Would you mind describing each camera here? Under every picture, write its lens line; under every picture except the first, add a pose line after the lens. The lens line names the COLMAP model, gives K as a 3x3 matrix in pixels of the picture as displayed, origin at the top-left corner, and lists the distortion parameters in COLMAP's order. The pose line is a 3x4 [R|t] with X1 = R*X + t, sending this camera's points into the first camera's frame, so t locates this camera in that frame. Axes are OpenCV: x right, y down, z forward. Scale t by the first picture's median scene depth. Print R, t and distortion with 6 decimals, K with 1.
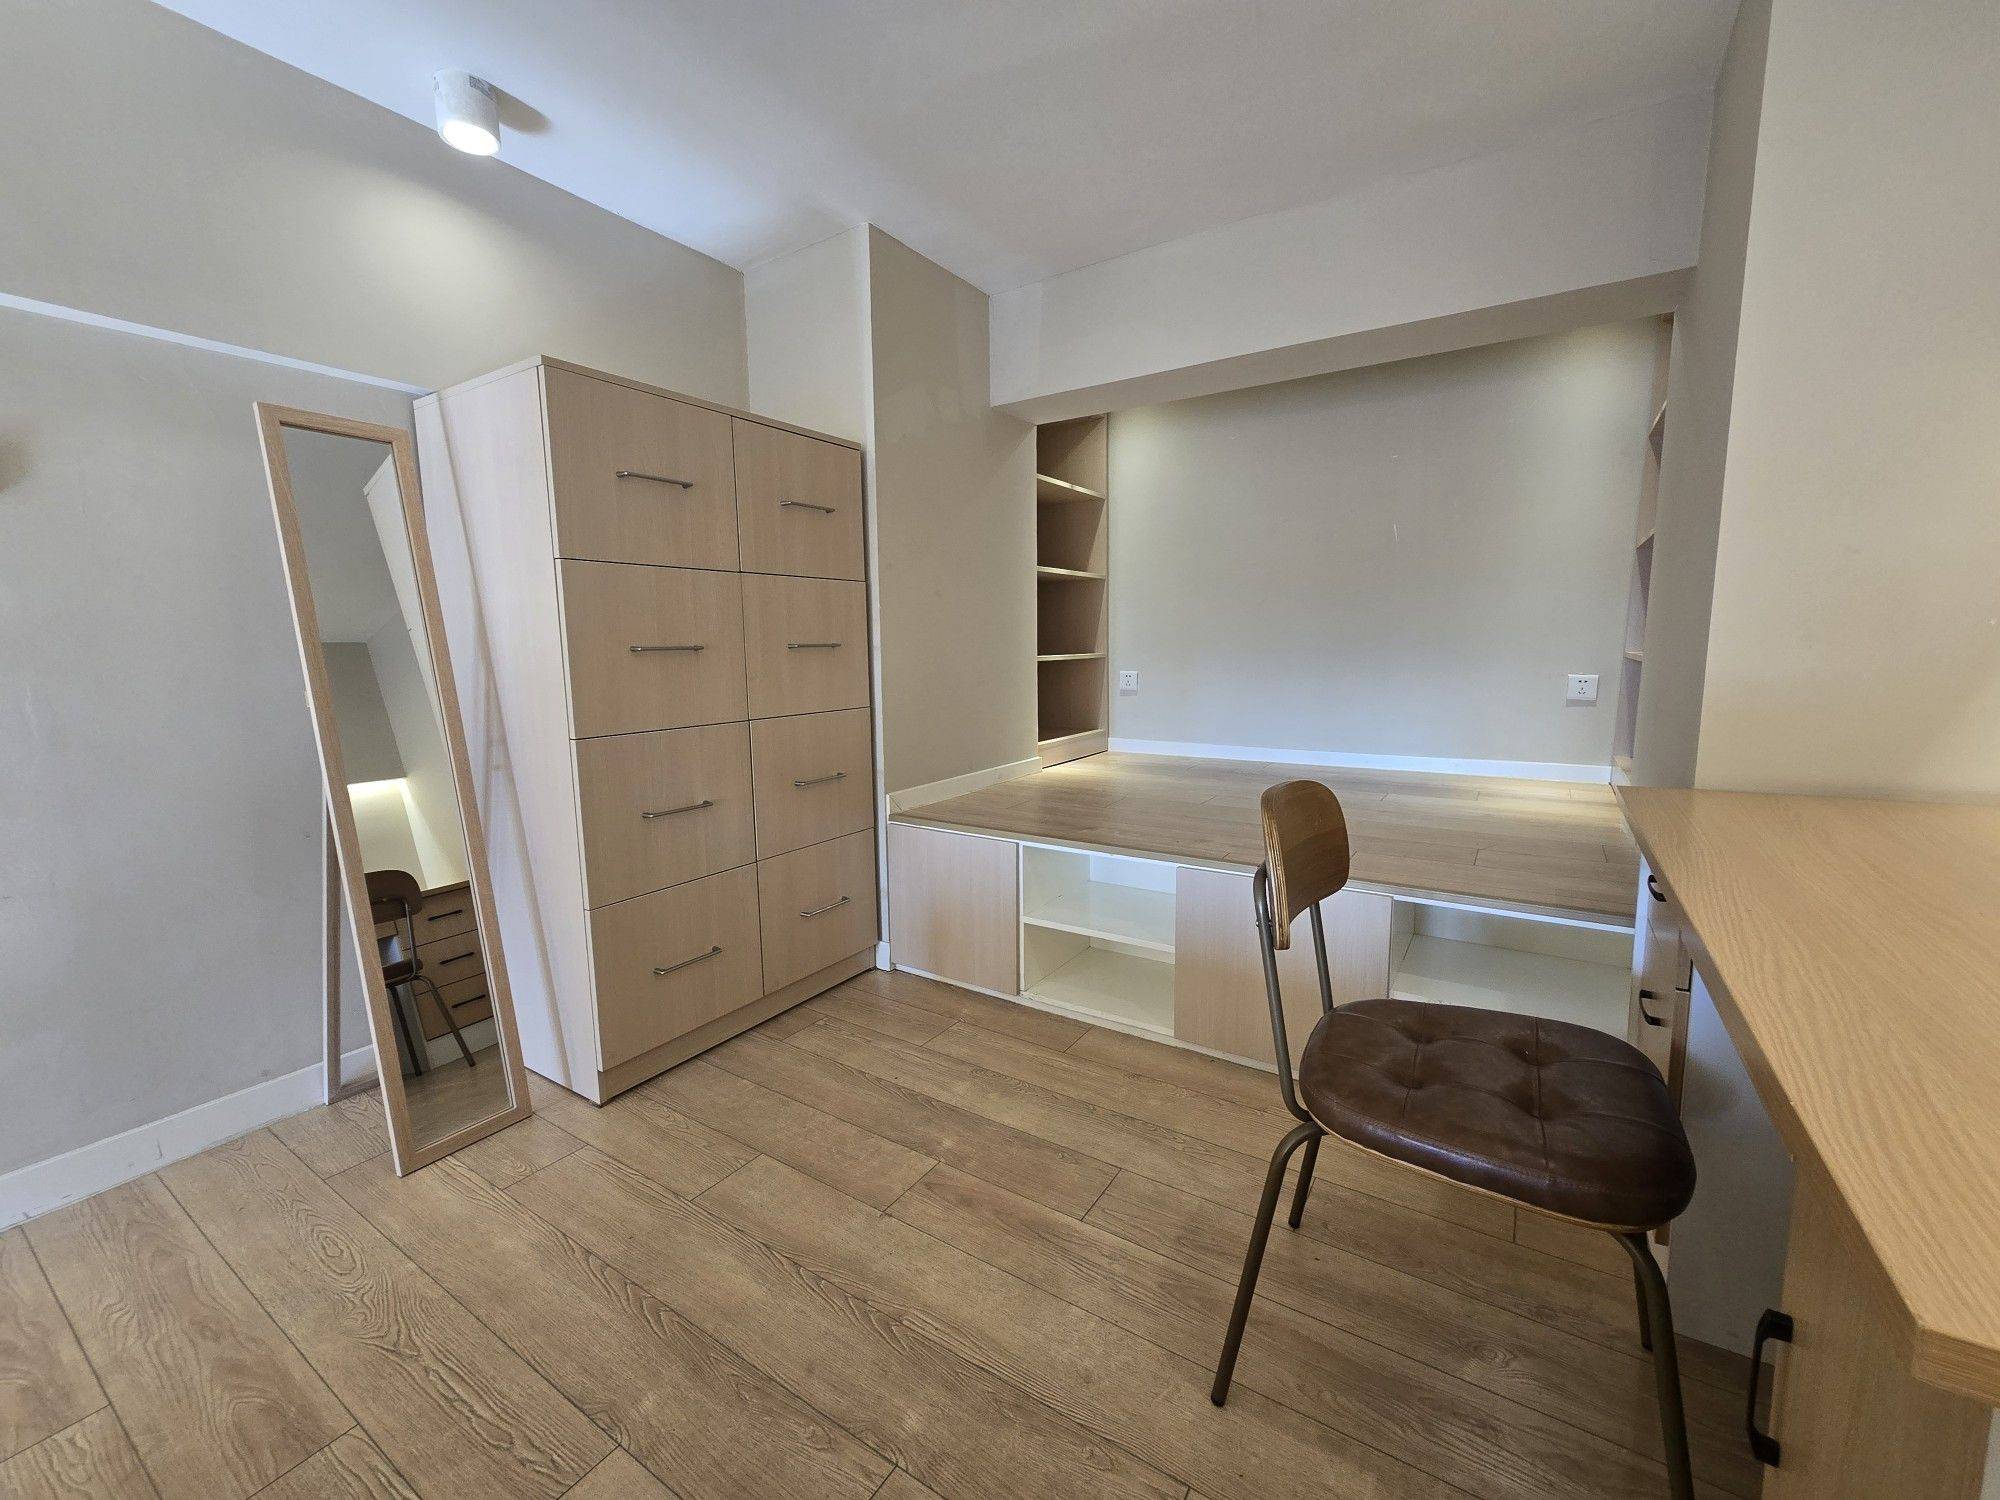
lens RADIAL K [[825.2, 0, 1012.0], [0, 825.2, 753.0], [0, 0, 1]] dist [-0.000620, 0.000301]
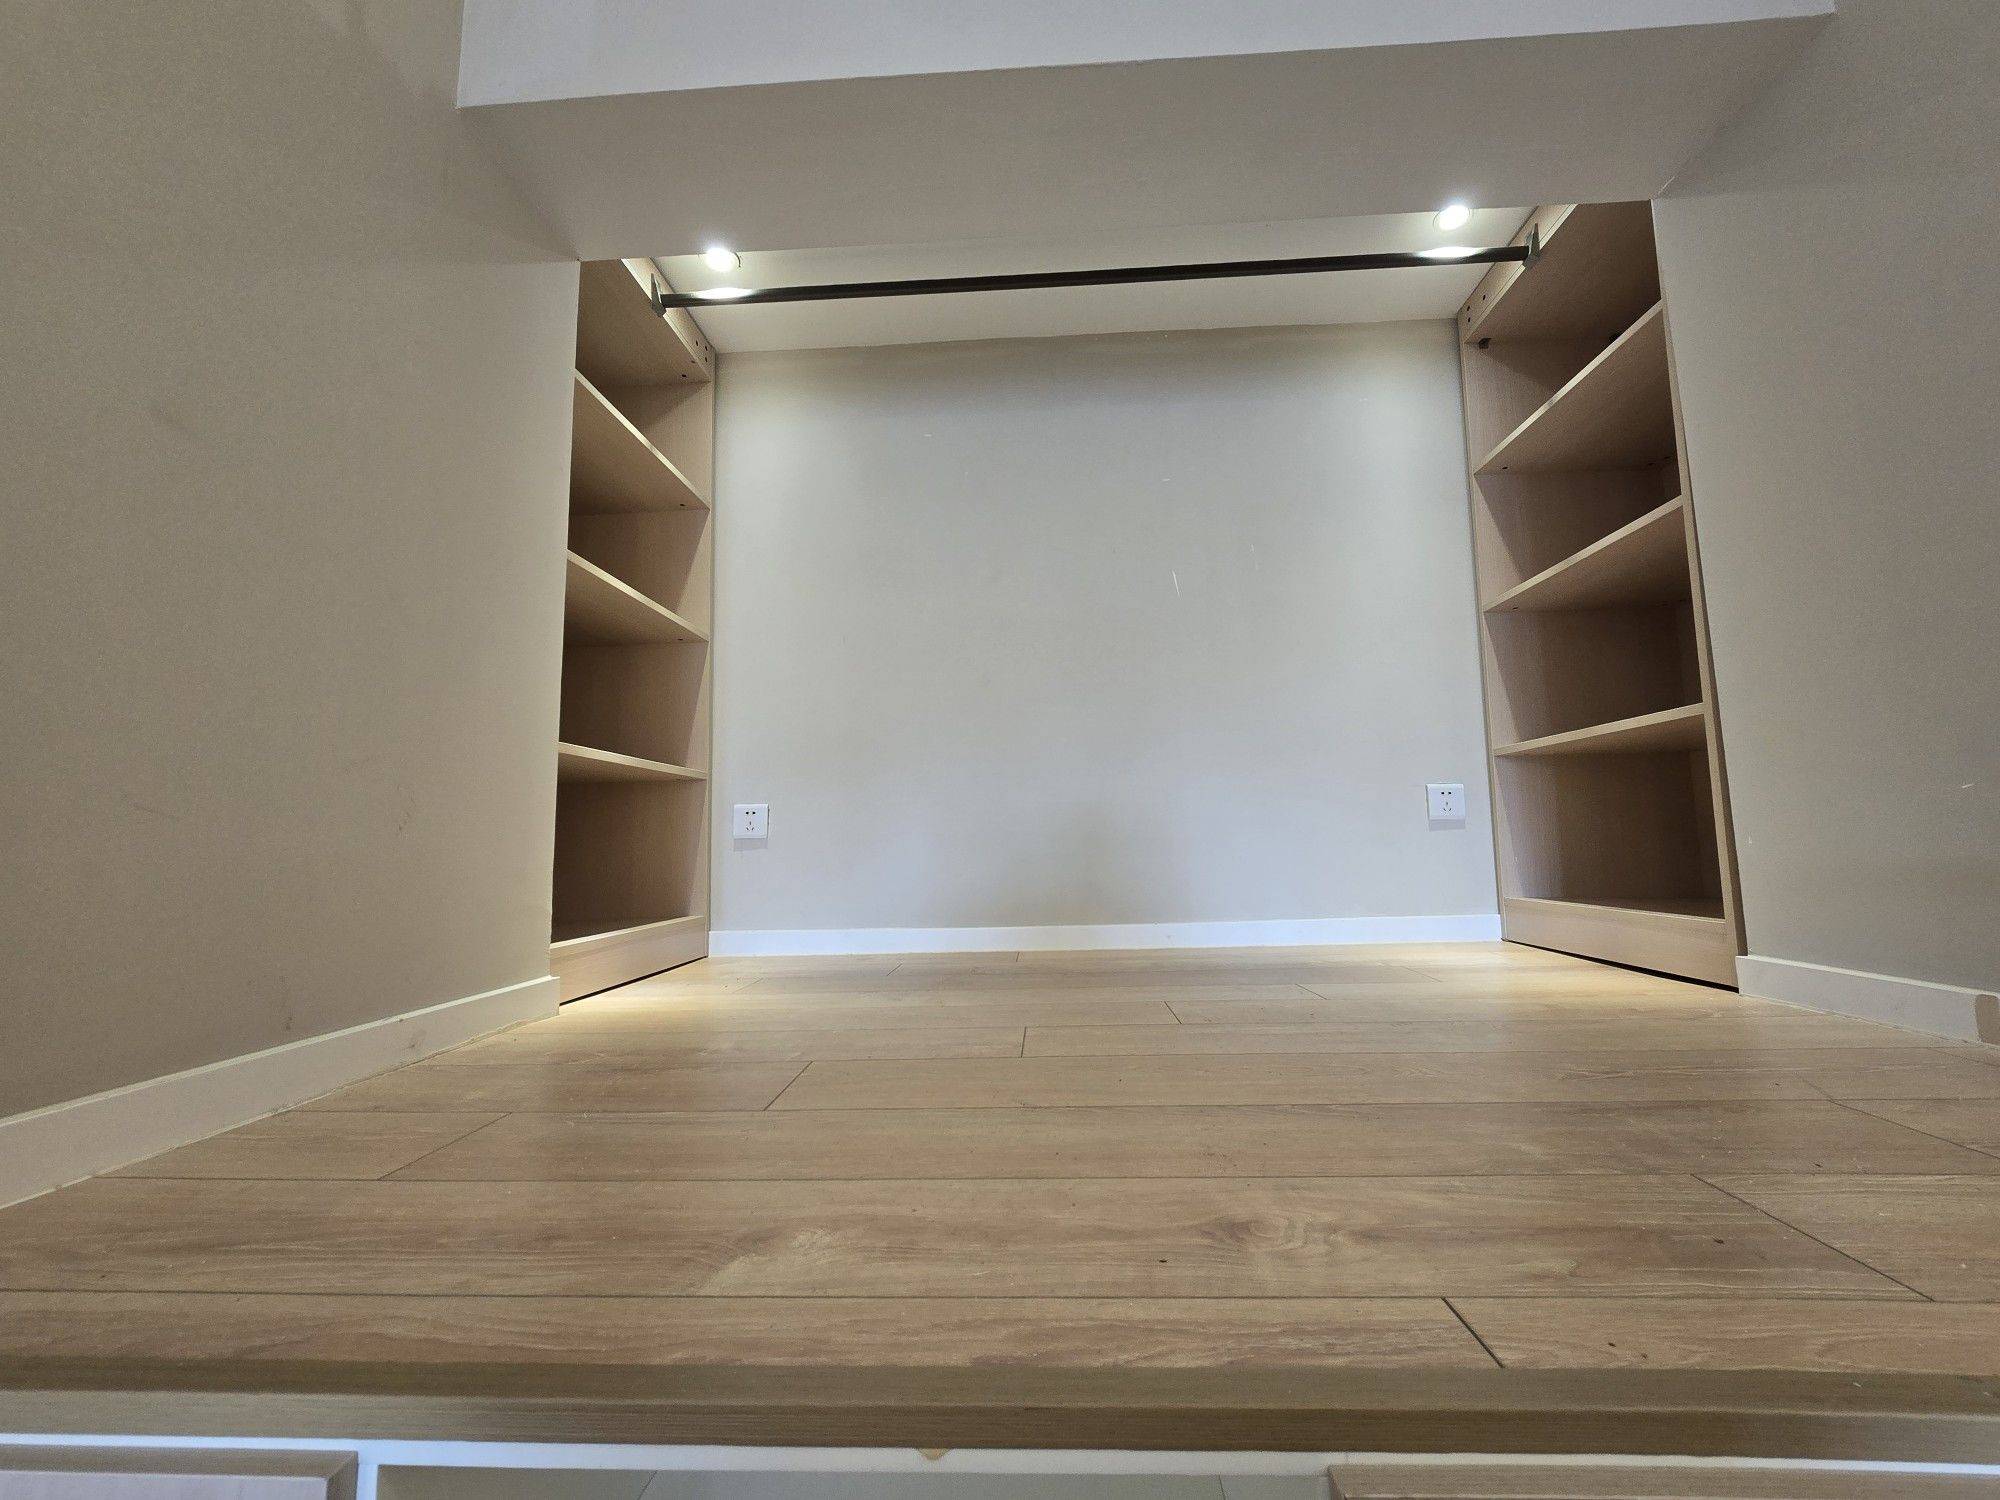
lens RADIAL K [[820.8, 0, 1019.1], [0, 820.8, 753.0], [0, 0, 1]] dist [-0.002419, -0.000545]
pose [[0.866096, 0.046174, 0.497740, 0.036137], [0.082617, 0.968809, -0.233631, 0.015682], [-0.493003, 0.243469, 0.835267, 0.711883]]
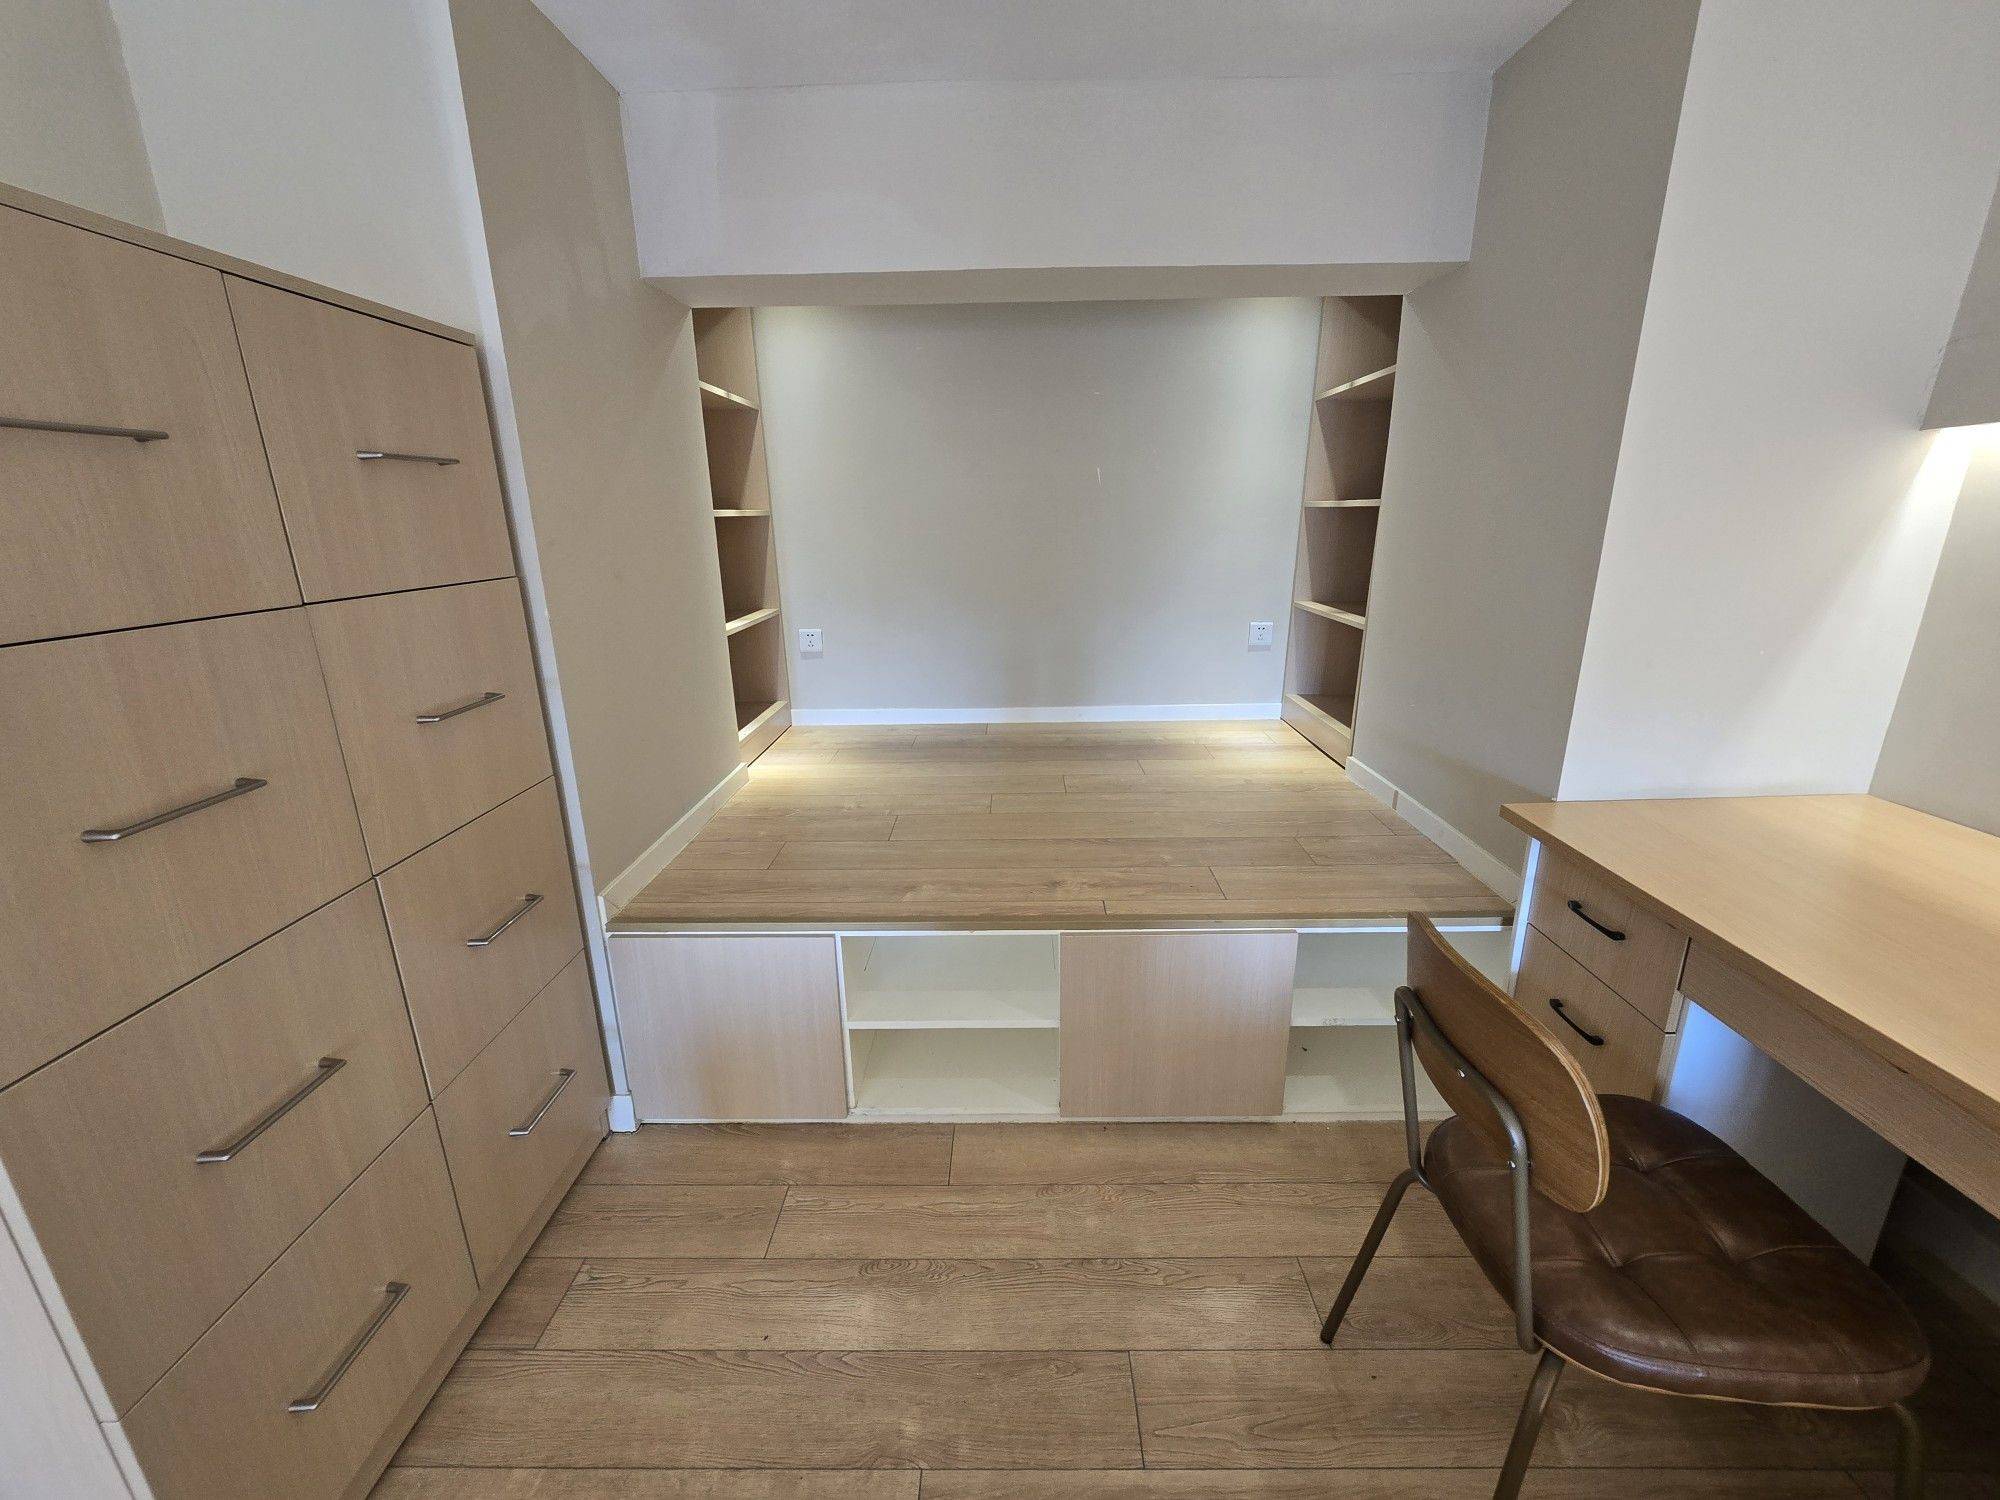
lens RADIAL K [[820.8, 0, 1019.1], [0, 820.8, 753.0], [0, 0, 1]] dist [-0.002419, -0.000545]
pose [[0.844046, -0.149919, 0.514889, -0.197251], [0.074497, 0.983598, 0.164271, -0.153331], [-0.531071, -0.100295, 0.841371, 0.289373]]
